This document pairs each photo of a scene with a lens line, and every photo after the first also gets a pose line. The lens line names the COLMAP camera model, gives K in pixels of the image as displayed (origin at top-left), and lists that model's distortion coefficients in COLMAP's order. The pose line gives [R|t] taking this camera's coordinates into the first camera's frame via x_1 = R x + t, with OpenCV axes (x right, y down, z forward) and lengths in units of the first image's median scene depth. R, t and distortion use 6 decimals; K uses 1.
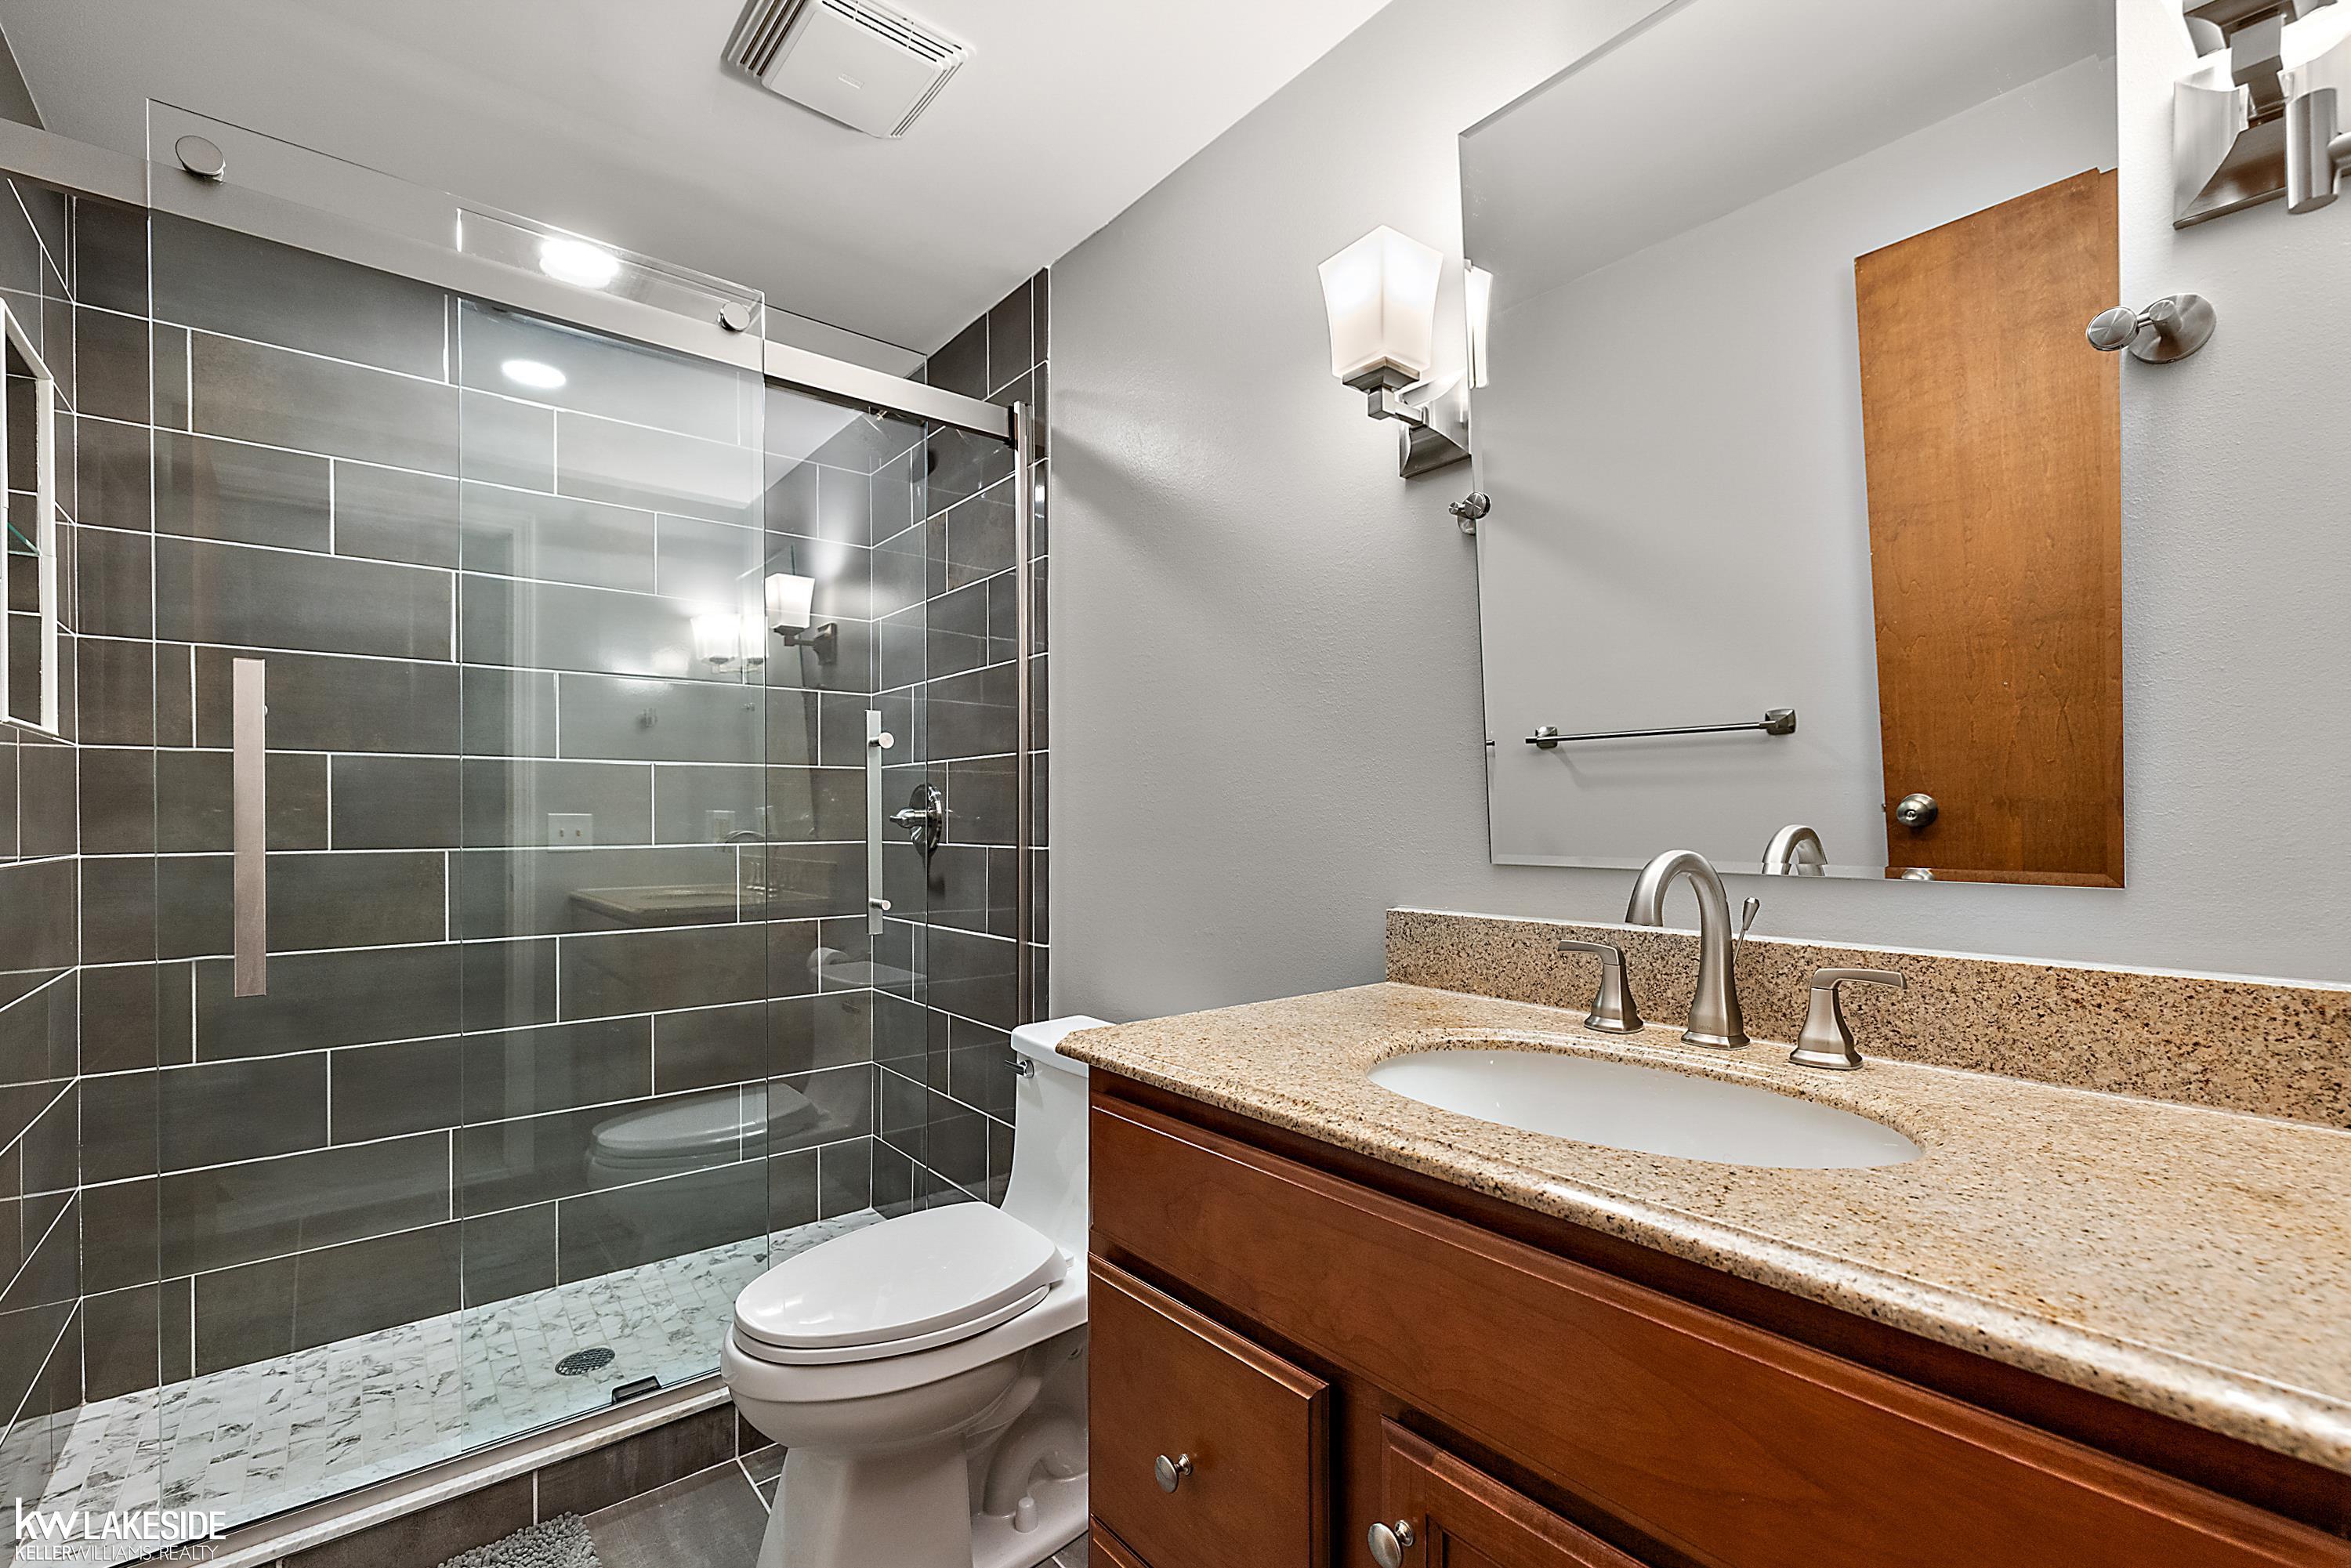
lens RADIAL K [[995.8, 0, 1175.8], [0, 995.8, 799.0], [0, 0, 1]] dist [0.003958, 0.000116]
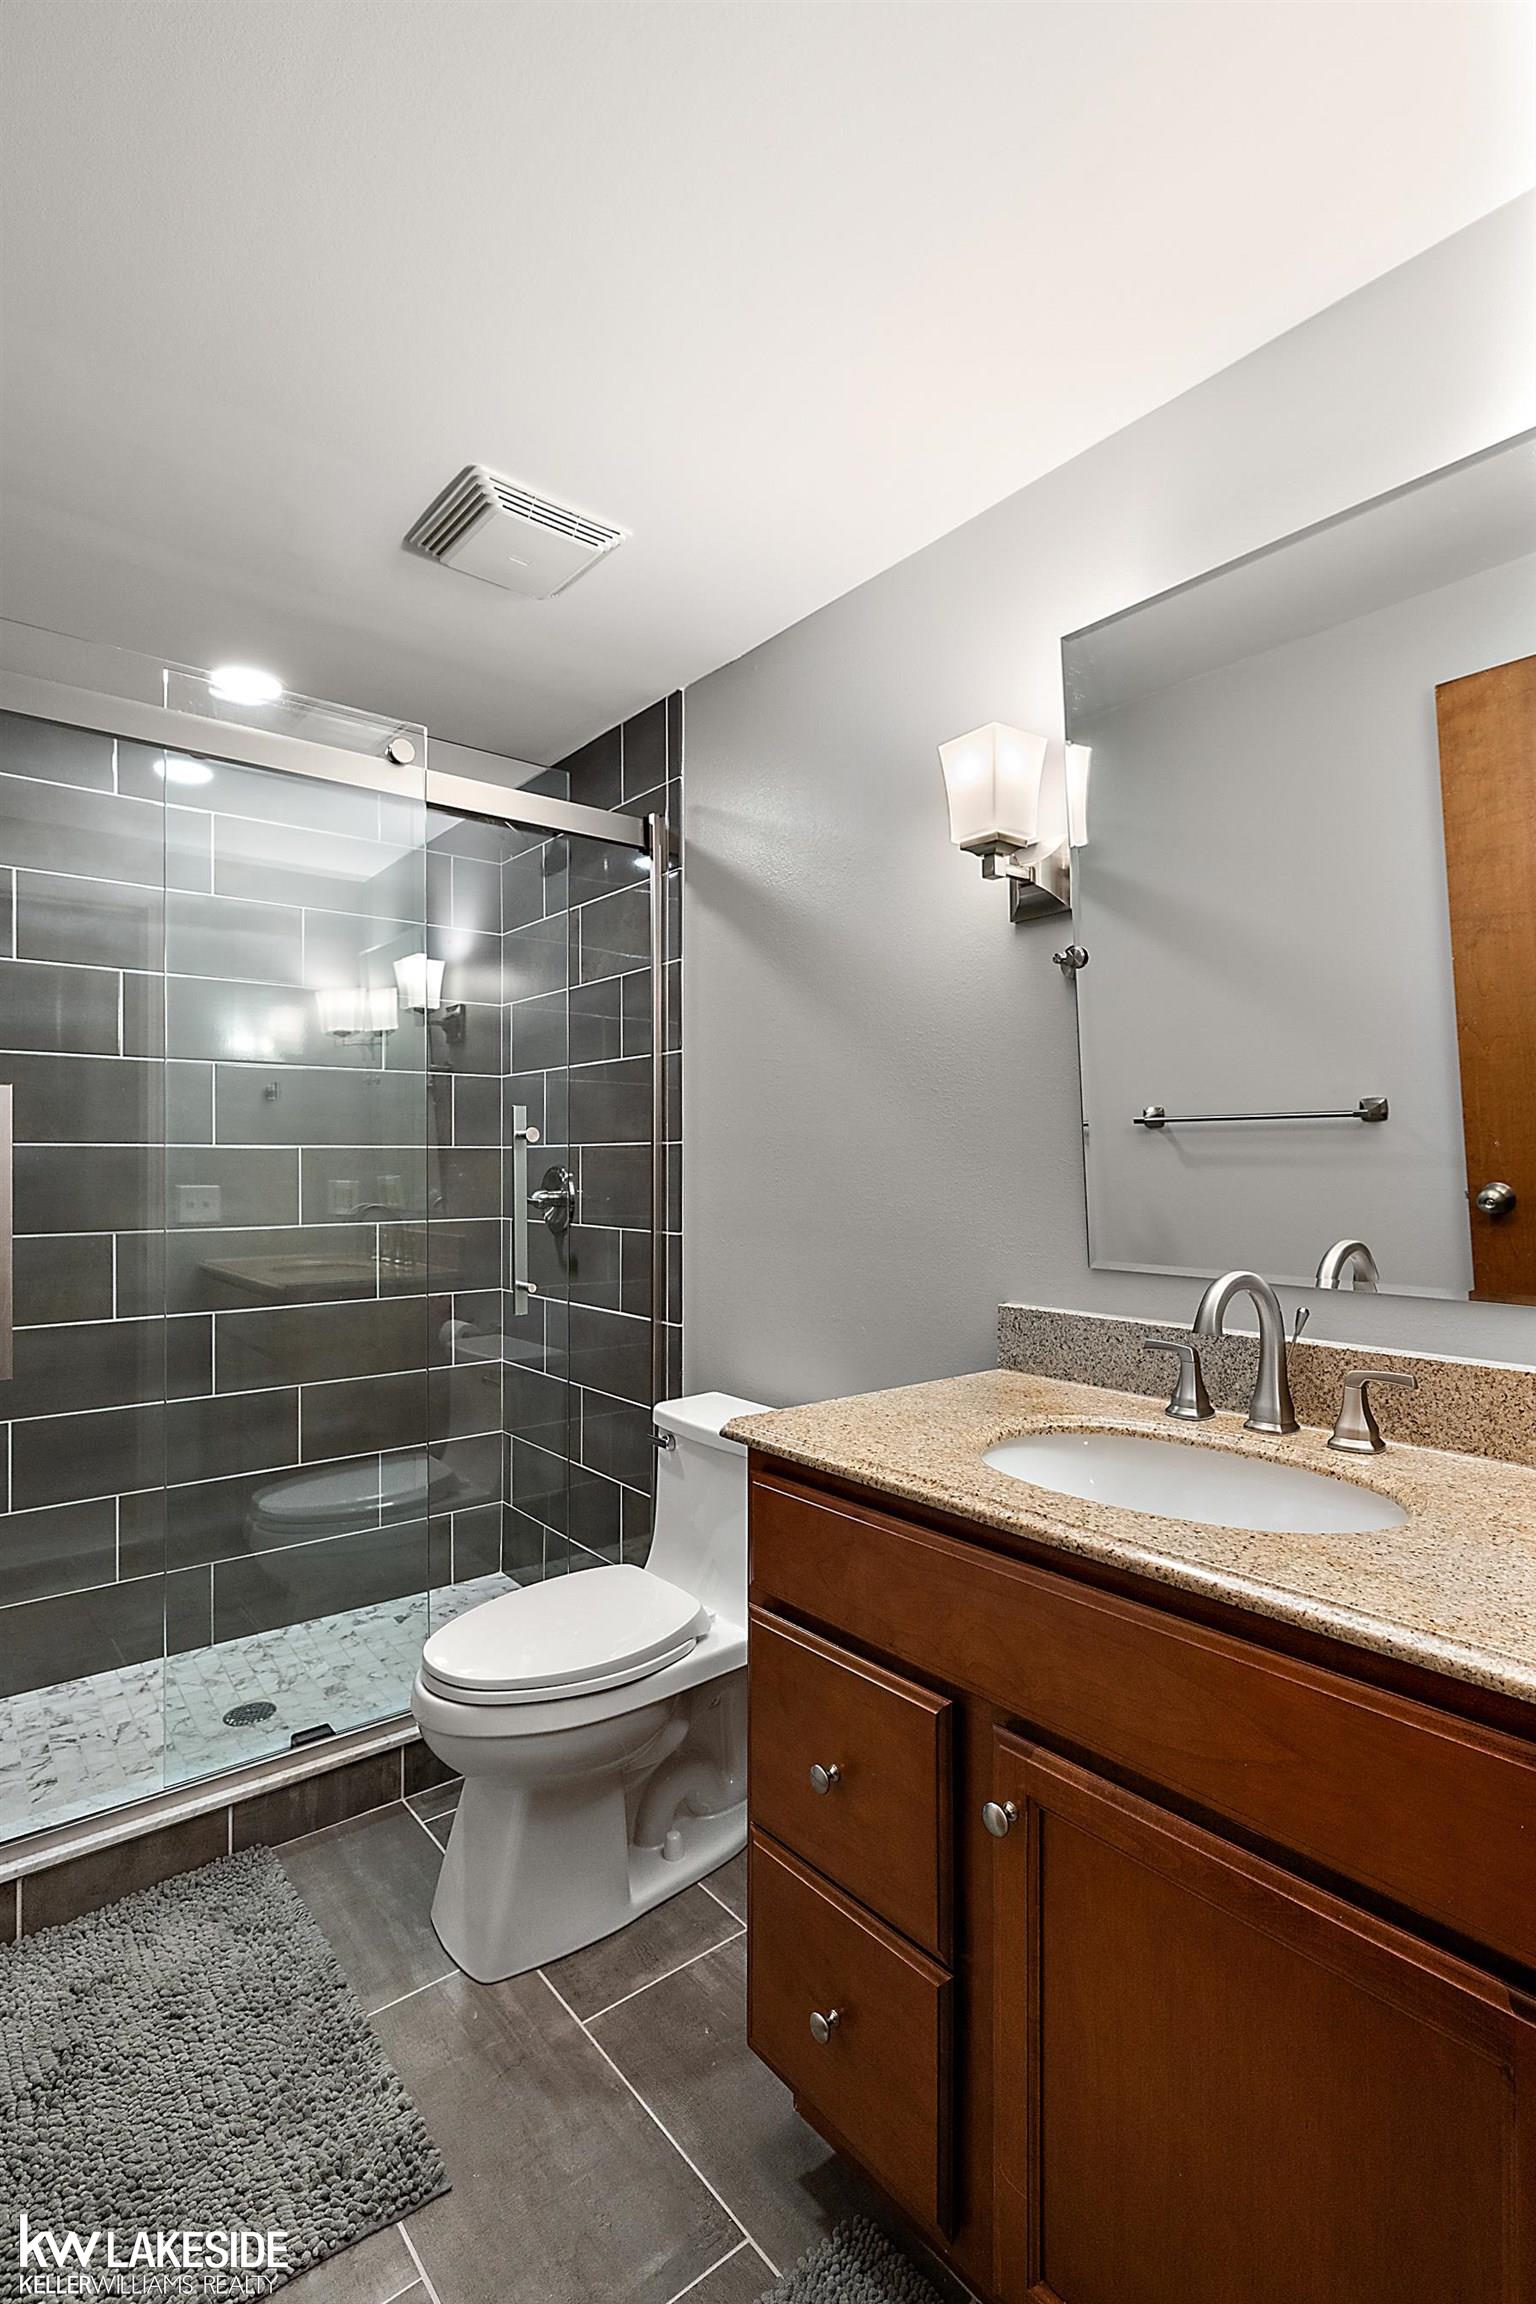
lens RADIAL K [[1010.4, 0, 785.1], [0, 1010.4, 1154.9], [0, 0, 1]] dist [0.001900, 0.000626]
pose [[0.999999, 0.001266, -0.000607, -0.027242], [-0.001269, 0.999988, -0.004705, -0.048731], [0.000601, 0.004706, 0.999989, -0.134535]]
